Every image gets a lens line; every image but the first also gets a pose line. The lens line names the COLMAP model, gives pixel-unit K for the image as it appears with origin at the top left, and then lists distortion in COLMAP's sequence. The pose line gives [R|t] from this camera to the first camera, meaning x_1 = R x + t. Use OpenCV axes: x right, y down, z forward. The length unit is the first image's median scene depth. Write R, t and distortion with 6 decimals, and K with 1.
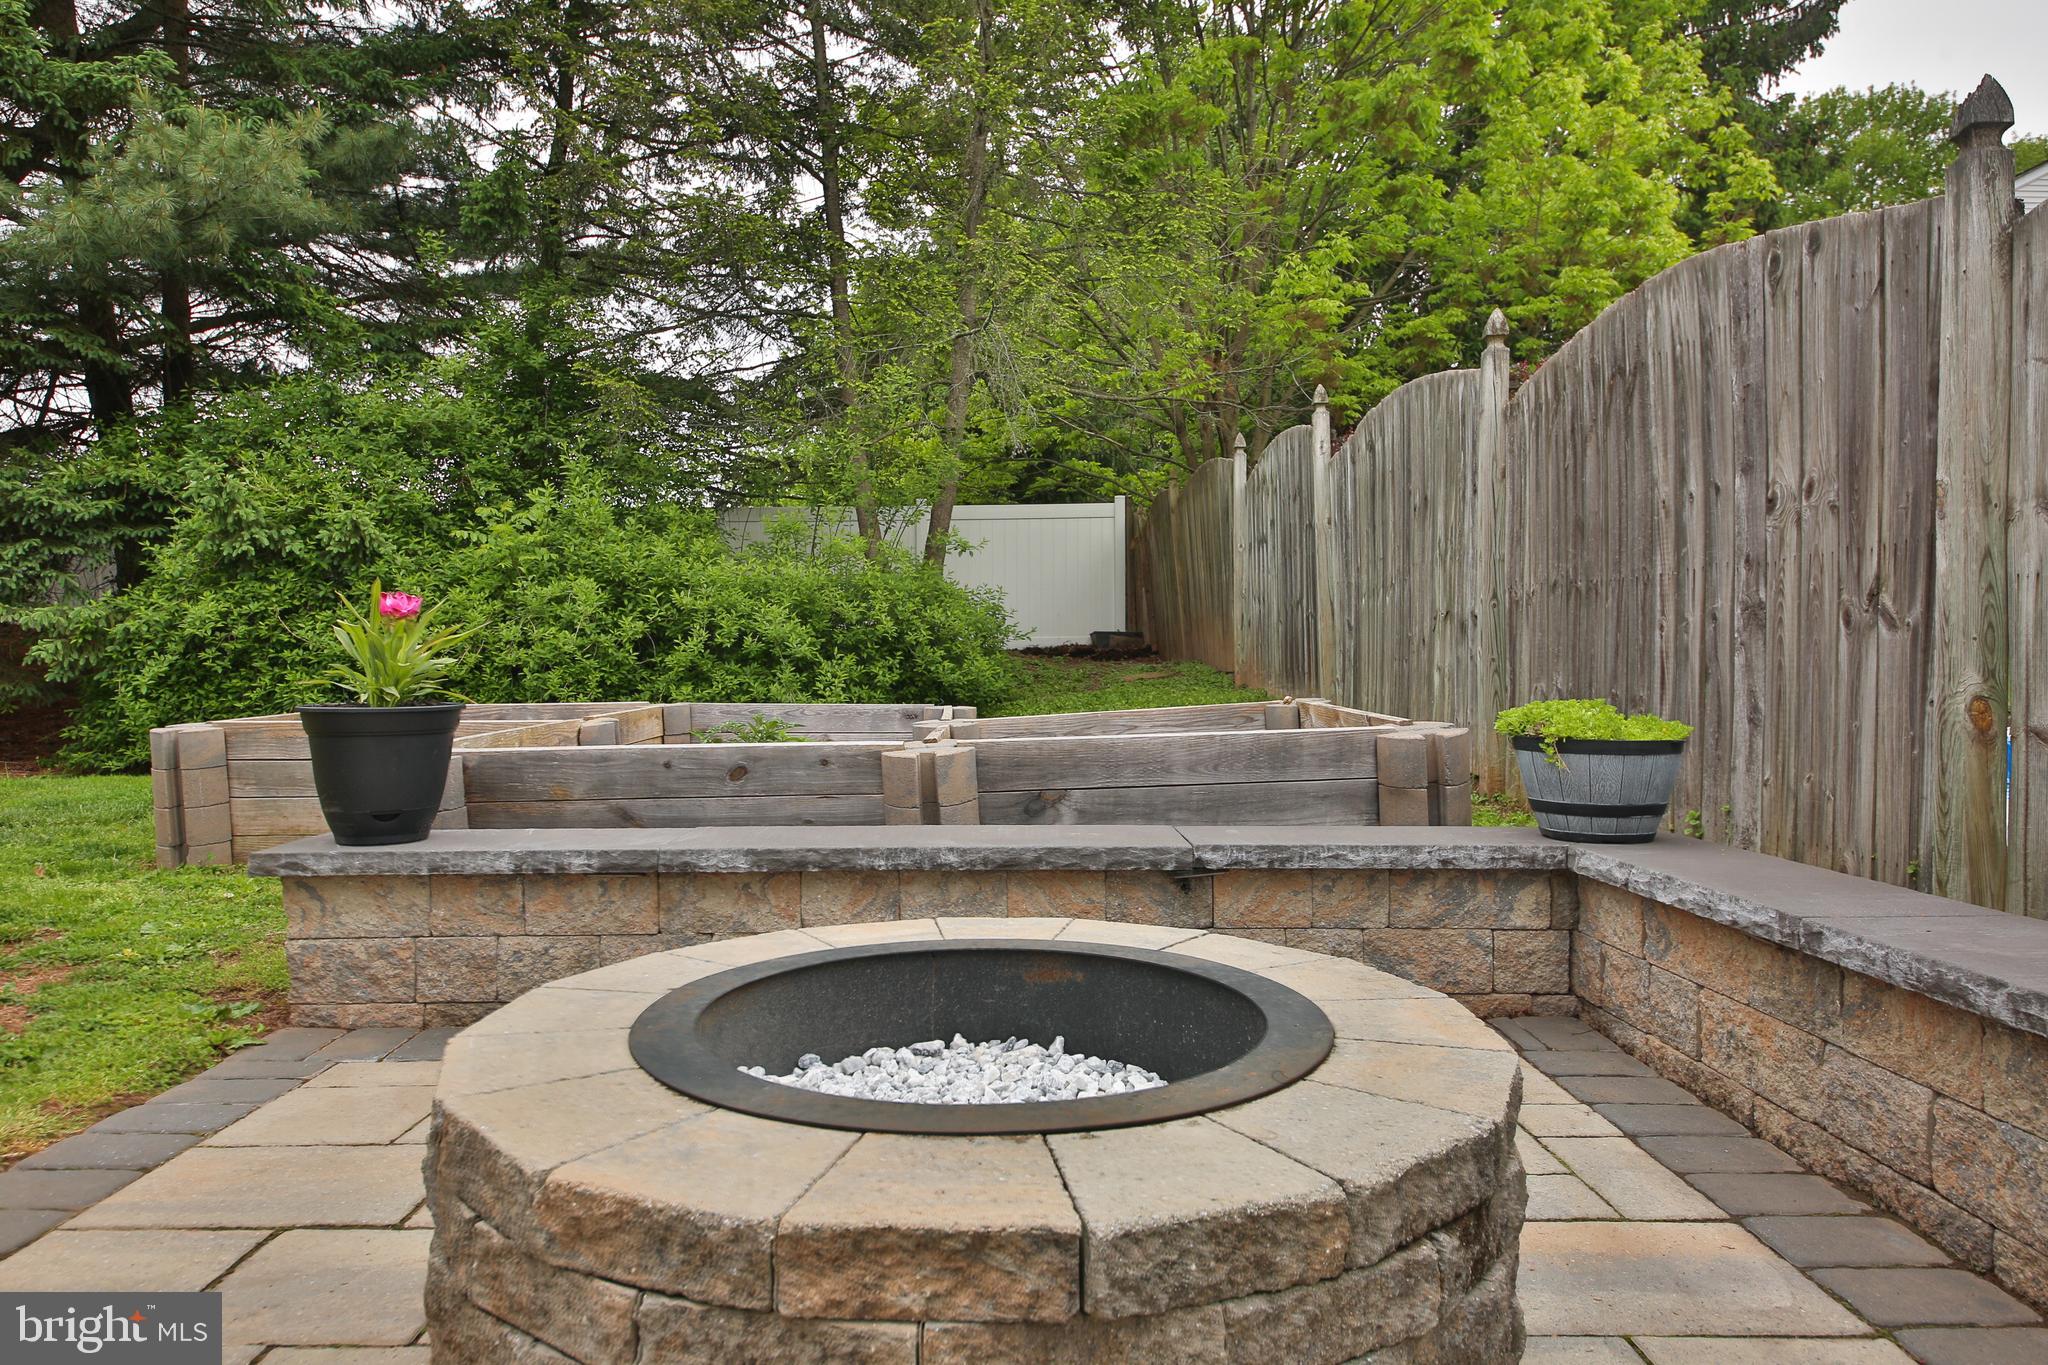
lens RADIAL K [[1264.6, 0, 1024.0], [0, 1264.6, 682.5], [0, 0, 1]] dist [0.003466, 0.000529]
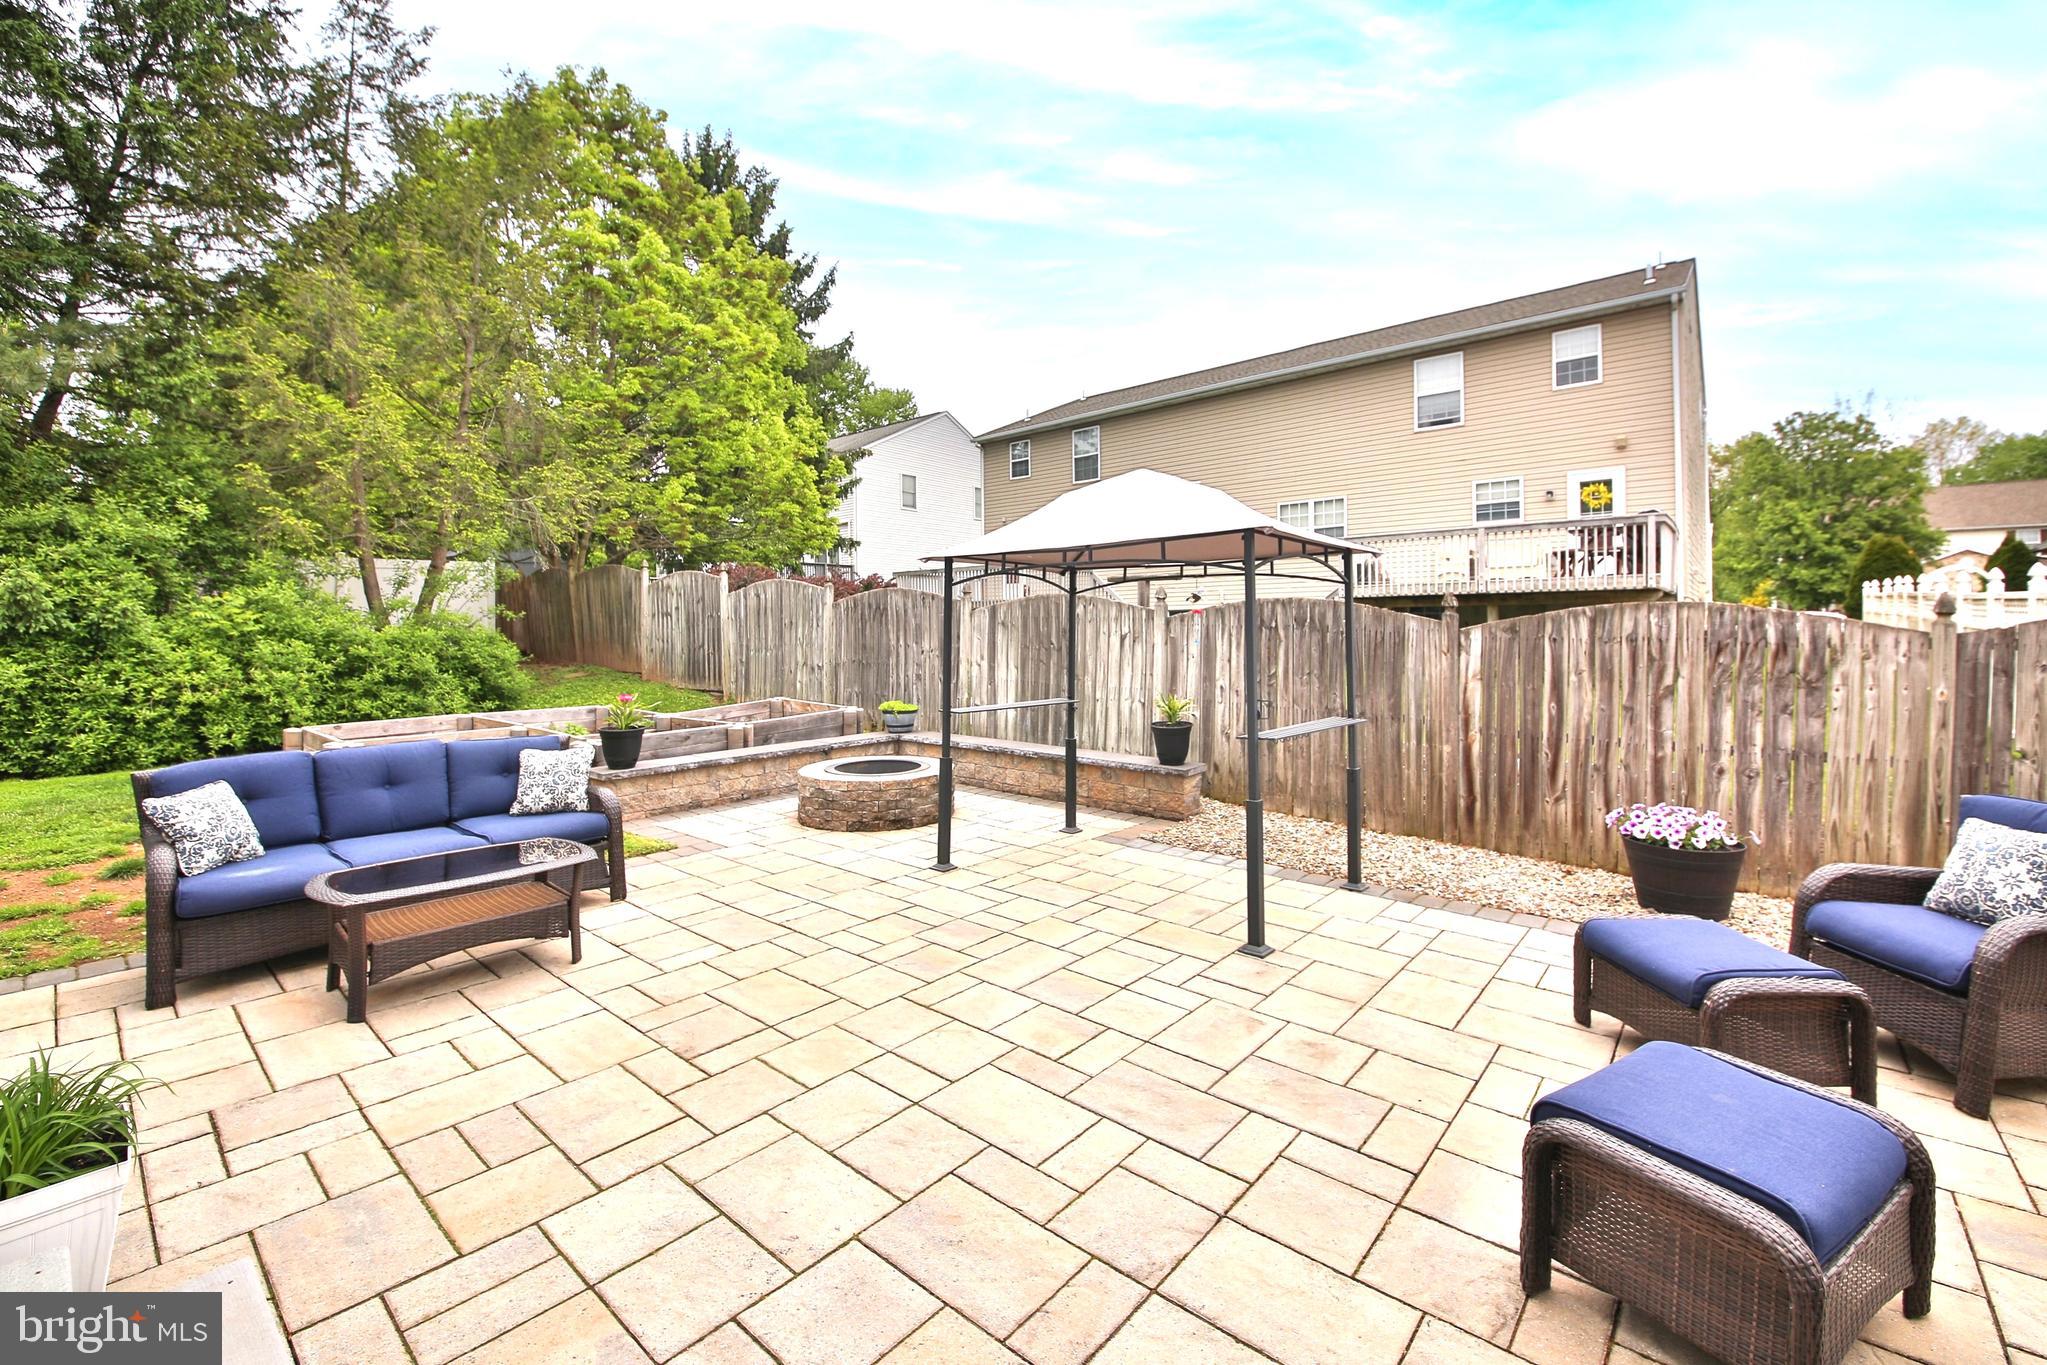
lens RADIAL K [[832.3, 0, 1035.7], [0, 832.3, 697.2], [0, 0, 1]] dist [-0.000366, -0.000137]
pose [[0.661990, -0.066151, 0.746587, -0.562891], [0.011135, 0.996856, 0.078452, -0.089878], [-0.749430, -0.043621, 0.660646, -0.514397]]
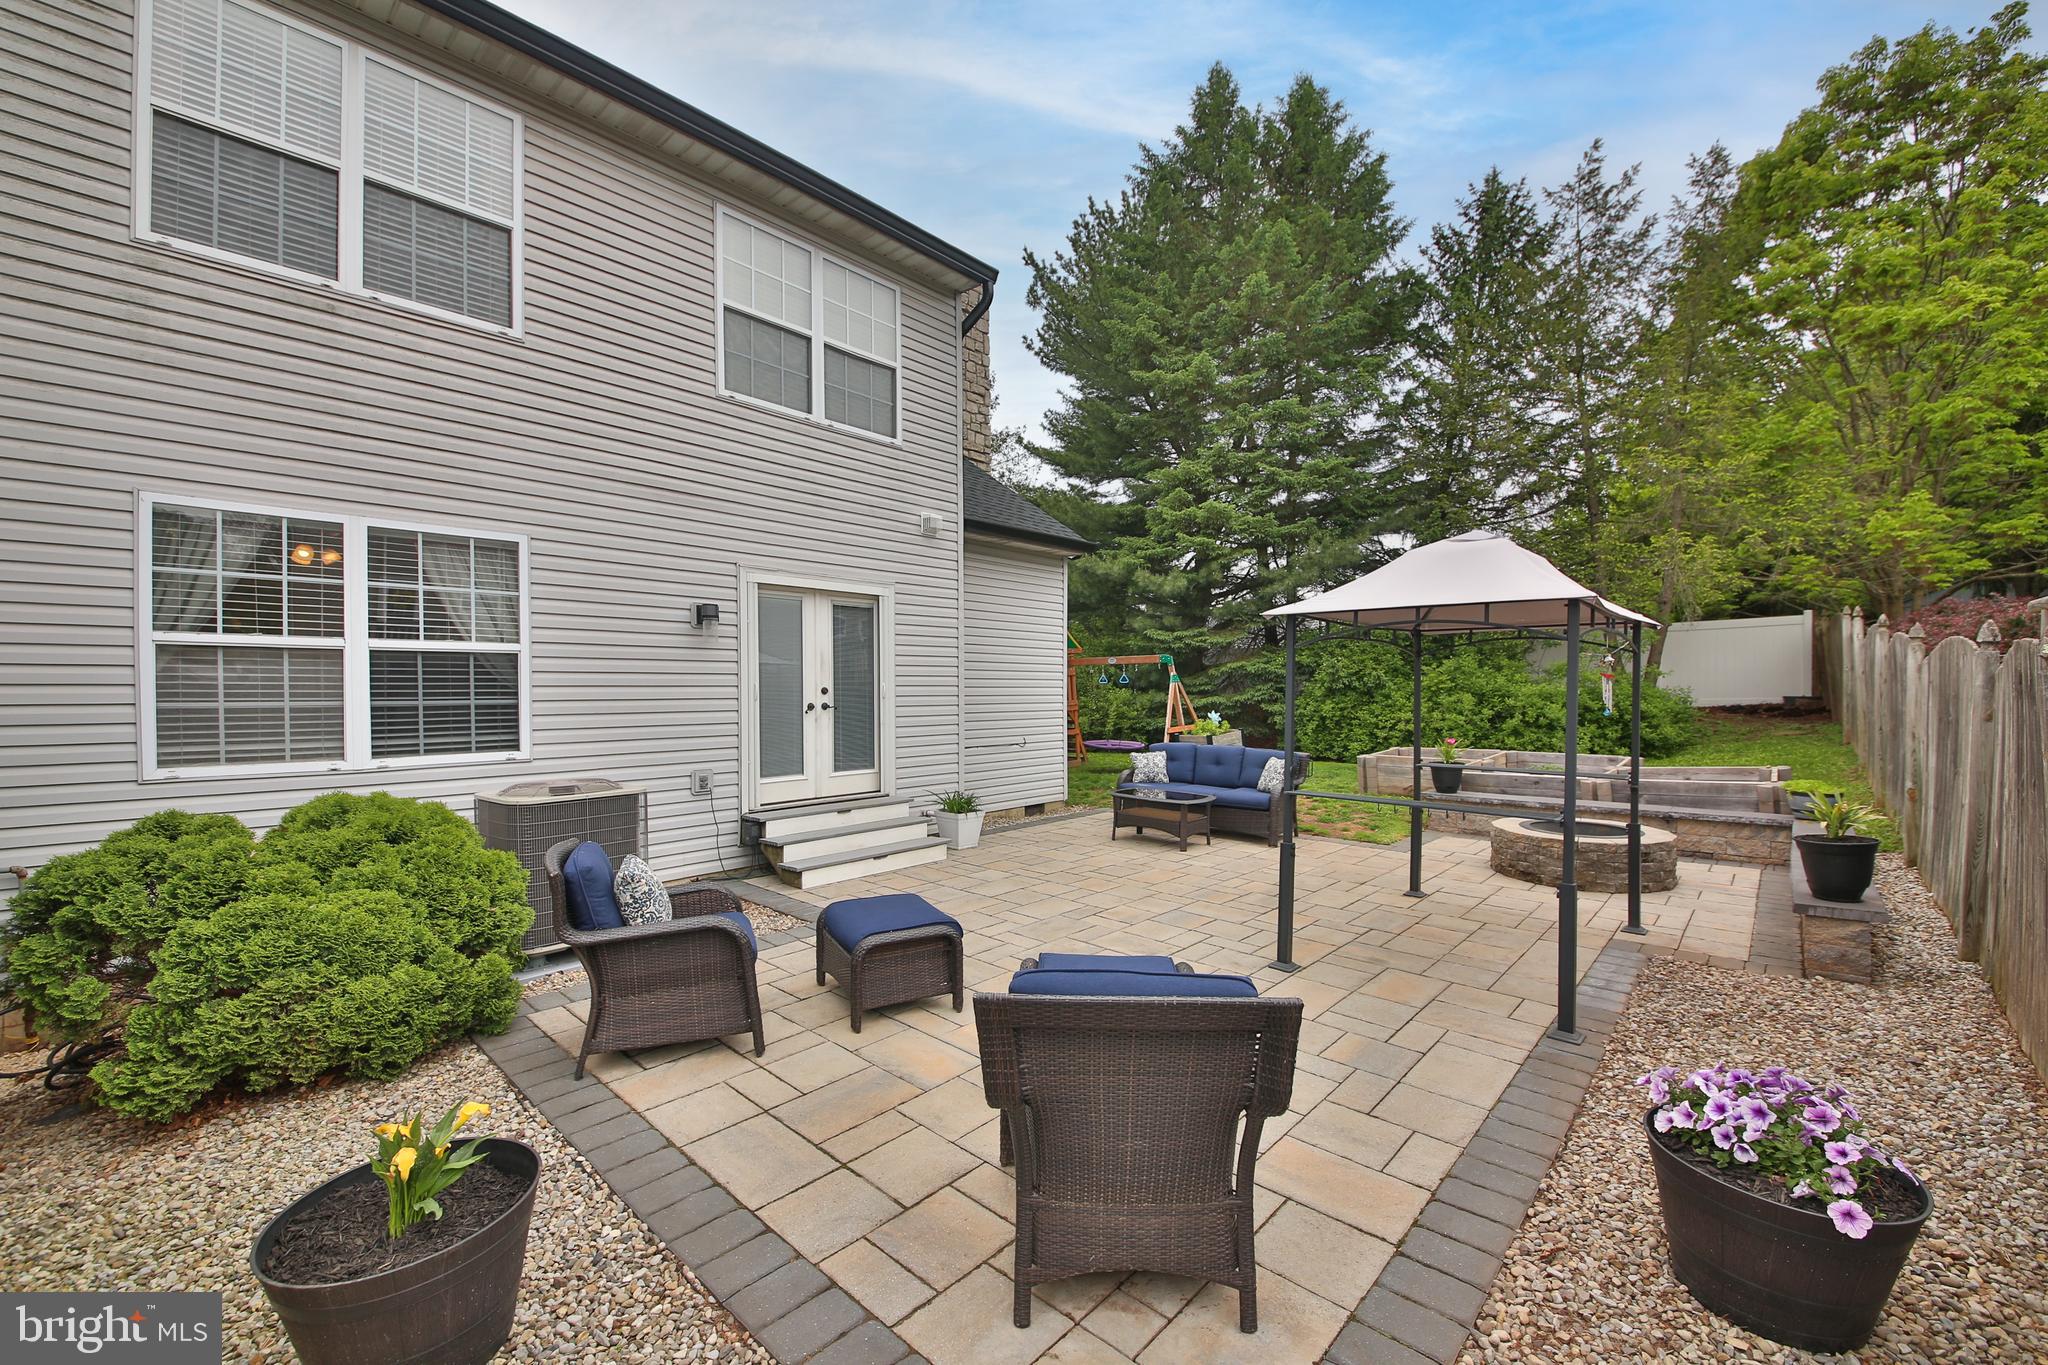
lens RADIAL K [[832.8, 0, 1036.2], [0, 832.8, 697.2], [0, 0, 1]] dist [-0.000366, -0.000137]
pose [[0.724532, 0.002210, -0.689238, 0.186244], [0.002690, 0.999978, 0.006034, -0.094135], [0.689236, -0.006225, 0.724510, -0.849936]]
